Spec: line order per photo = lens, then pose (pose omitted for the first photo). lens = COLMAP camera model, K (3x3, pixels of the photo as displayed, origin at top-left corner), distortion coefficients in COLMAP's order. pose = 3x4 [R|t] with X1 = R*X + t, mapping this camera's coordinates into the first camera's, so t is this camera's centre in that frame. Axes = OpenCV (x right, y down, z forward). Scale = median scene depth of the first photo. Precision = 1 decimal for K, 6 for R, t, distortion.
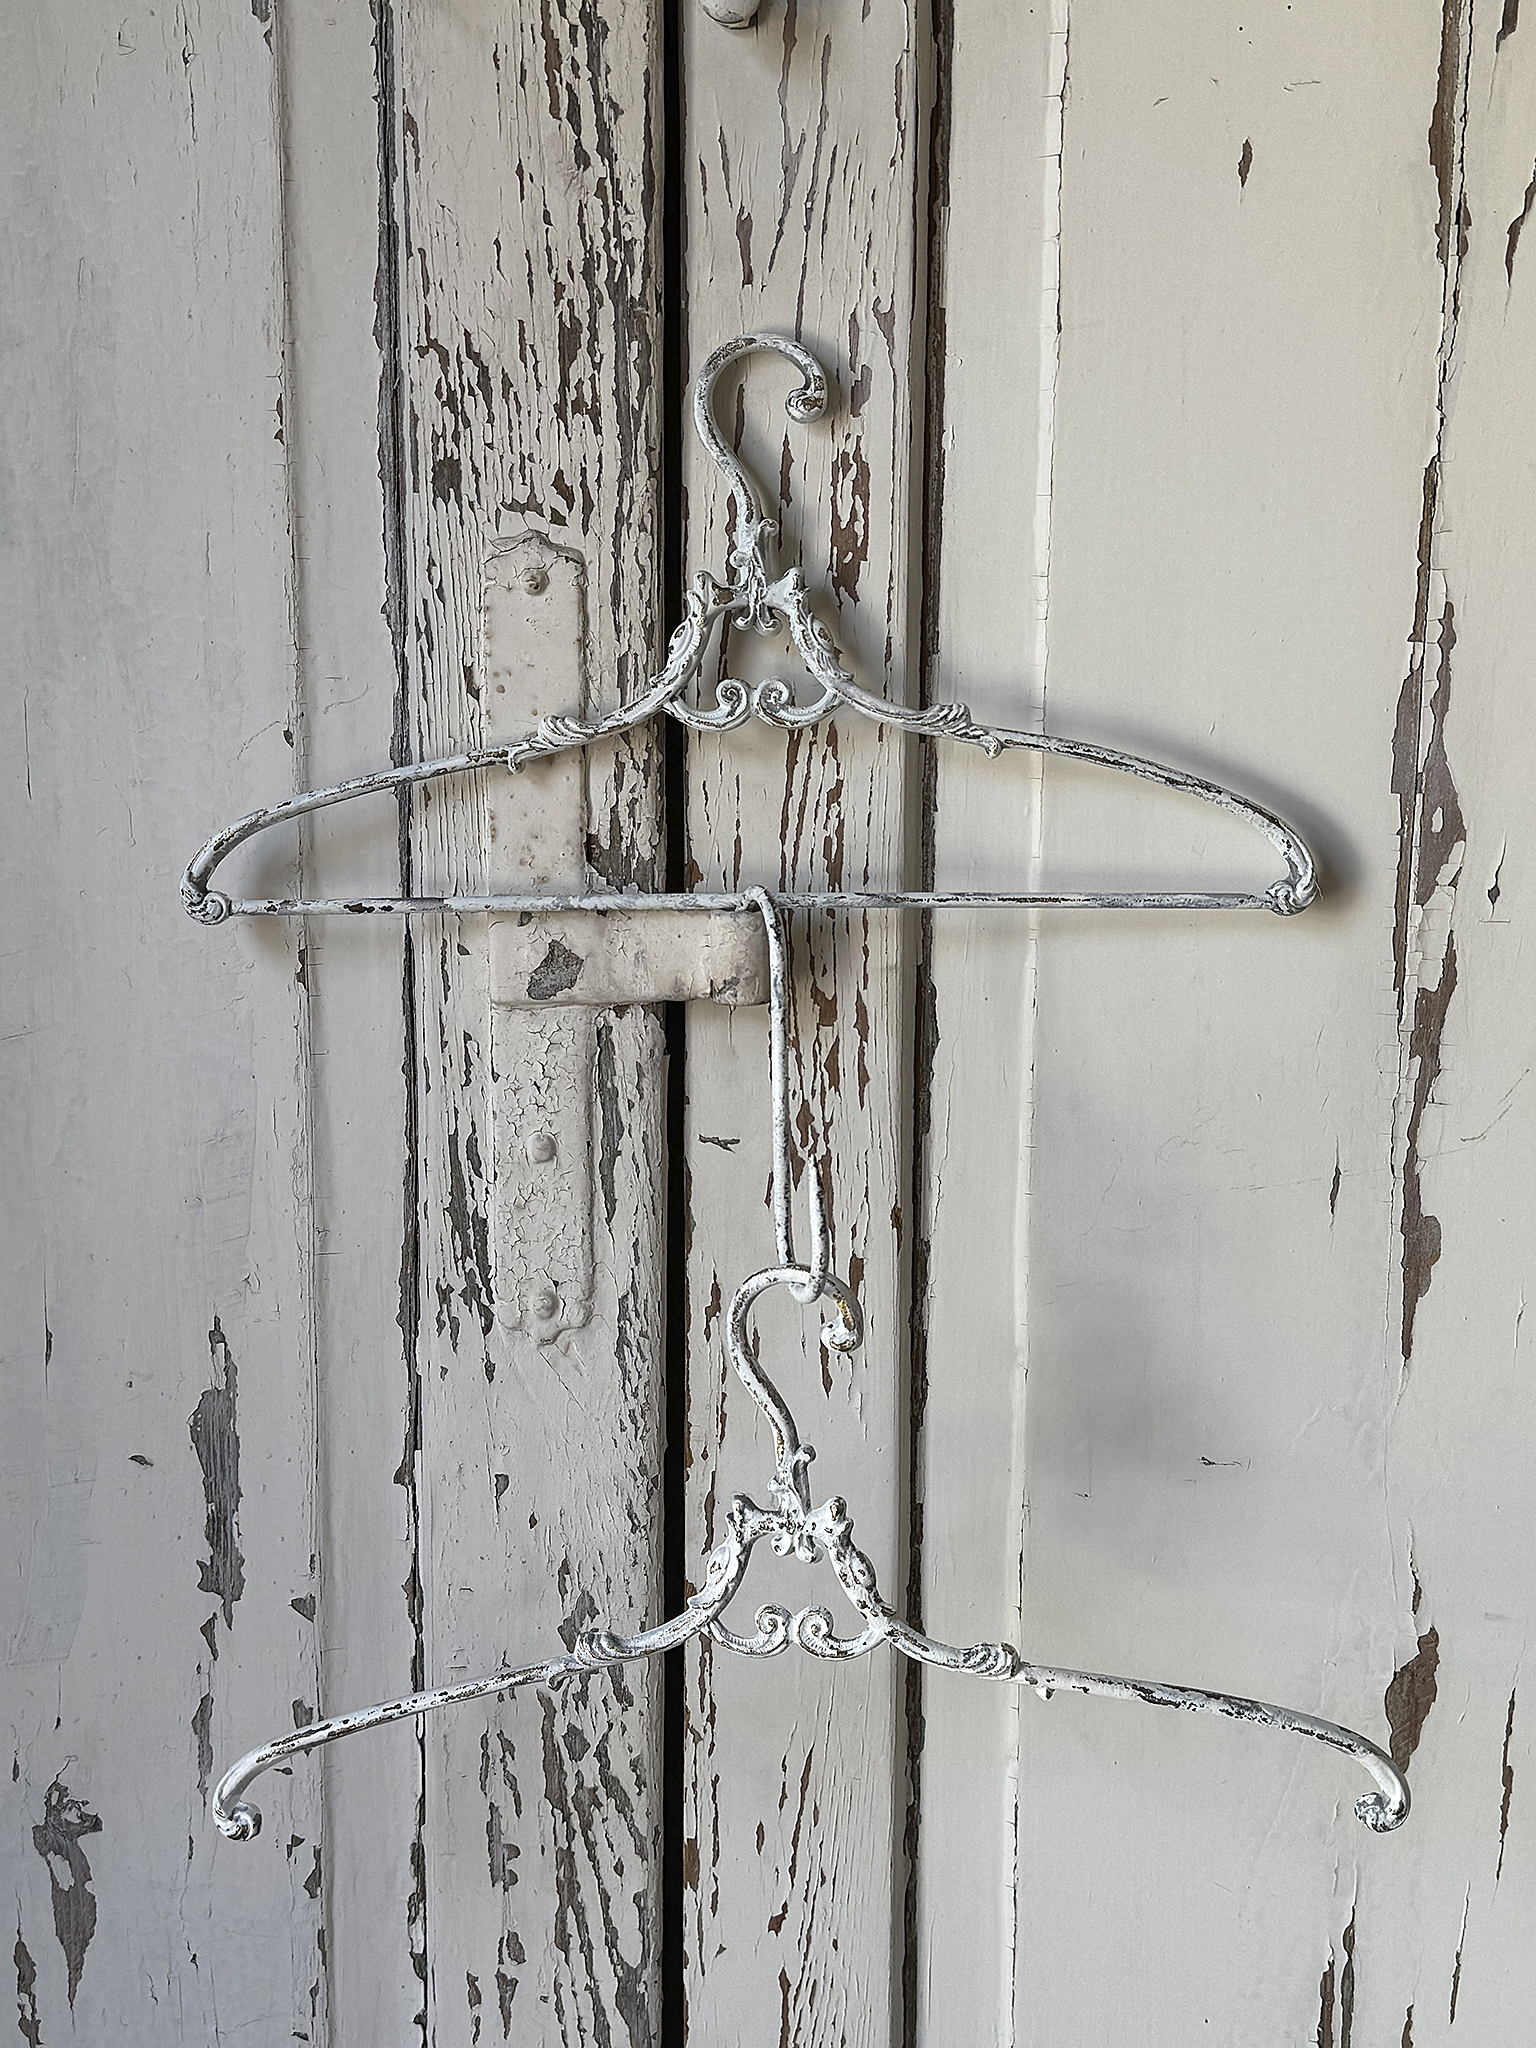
lens RADIAL K [[2466.1, 0, 768.0], [0, 2466.1, 1024.0], [0, 0, 1]] dist [0.127484, -0.354855]
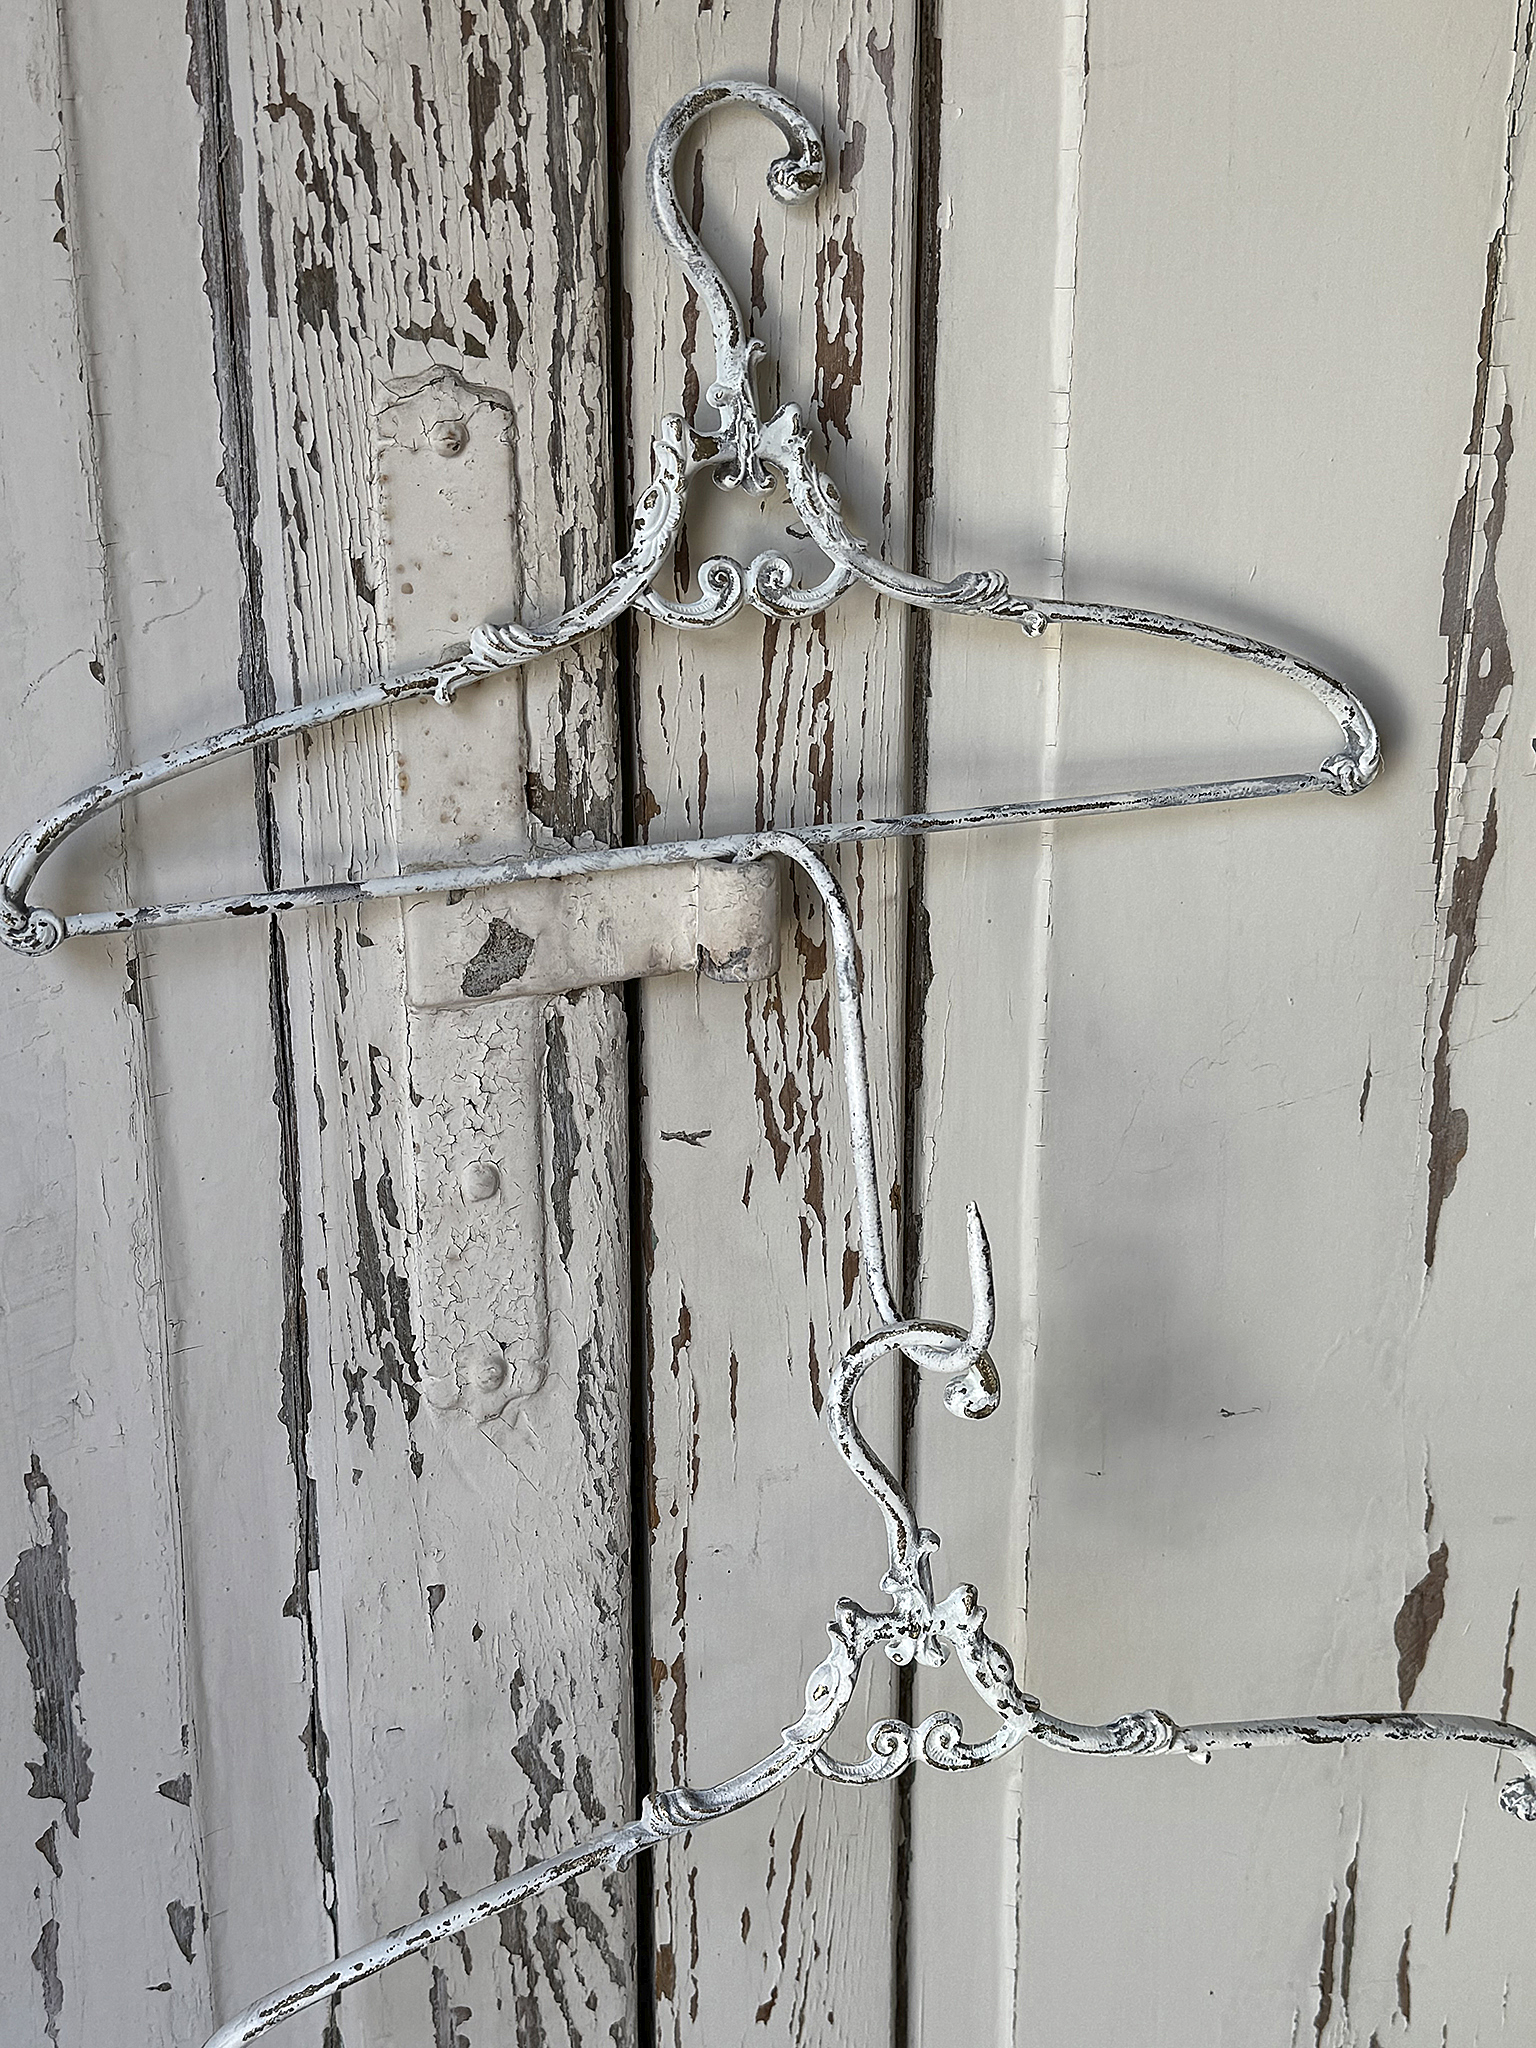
lens RADIAL K [[2701.2, 0, 768.0], [0, 2701.2, 1024.0], [0, 0, 1]] dist [0.168339, -0.532036]
pose [[0.935175, -0.122284, 0.332406, -0.284996], [0.068144, 0.983095, 0.169943, -0.135822], [-0.347568, -0.136275, 0.927699, 0.202425]]
